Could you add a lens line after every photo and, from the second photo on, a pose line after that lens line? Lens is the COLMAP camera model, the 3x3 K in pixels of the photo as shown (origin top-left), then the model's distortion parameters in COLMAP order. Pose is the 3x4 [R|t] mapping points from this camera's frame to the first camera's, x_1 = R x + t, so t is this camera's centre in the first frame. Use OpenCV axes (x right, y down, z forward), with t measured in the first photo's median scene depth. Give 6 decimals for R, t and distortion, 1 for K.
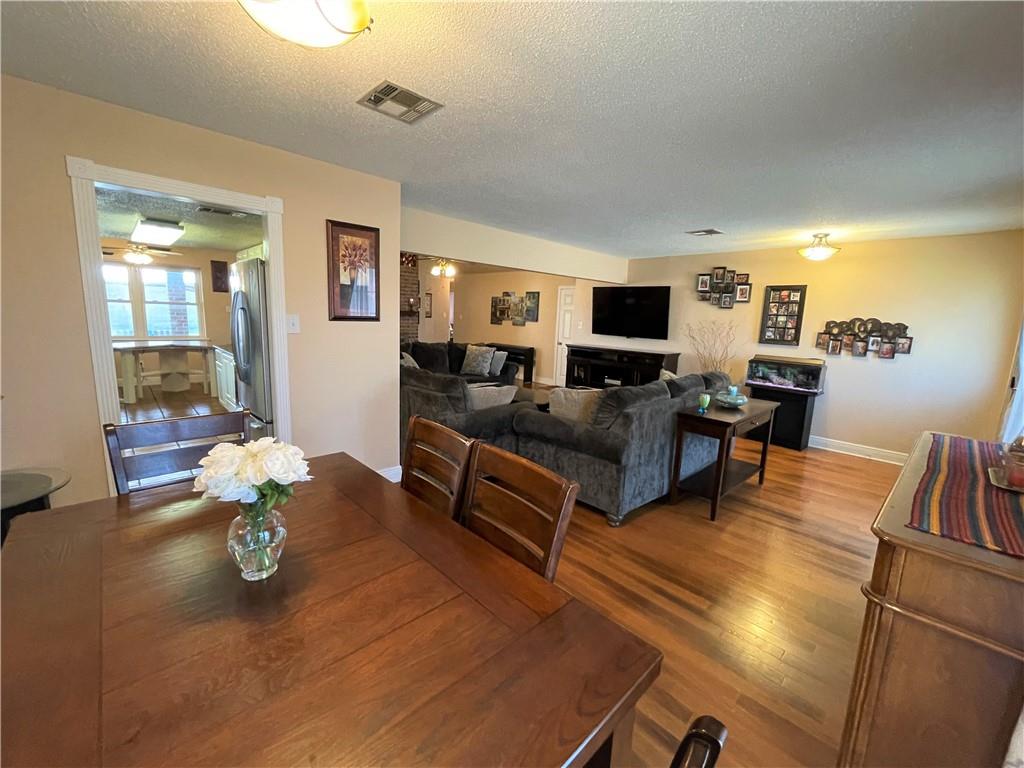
lens RADIAL K [[412.7, 0, 512.0], [0, 412.7, 384.0], [0, 0, 1]] dist [-0.000113, -0.000017]
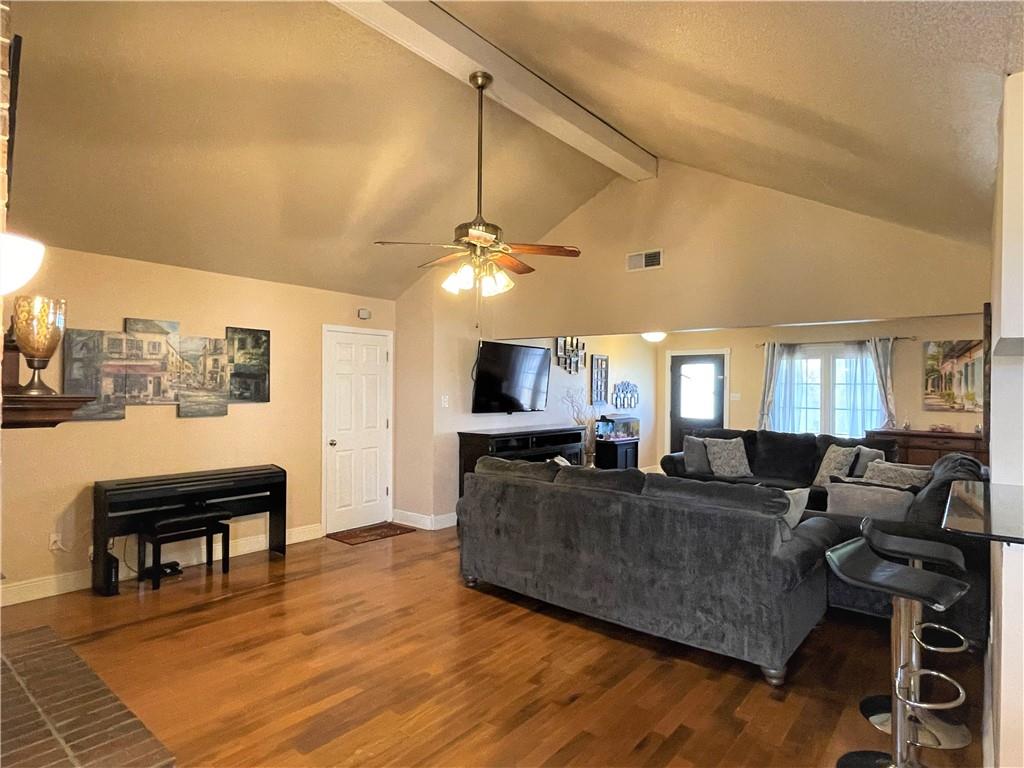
lens RADIAL K [[573.1, 0, 512.0], [0, 573.1, 384.0], [0, 0, 1]] dist [0.000969, 0.000115]
pose [[-0.101975, -0.043504, 0.993835, -0.529772], [0.146381, 0.987512, 0.058247, -0.163465], [-0.983958, 0.151418, -0.094334, 0.798415]]
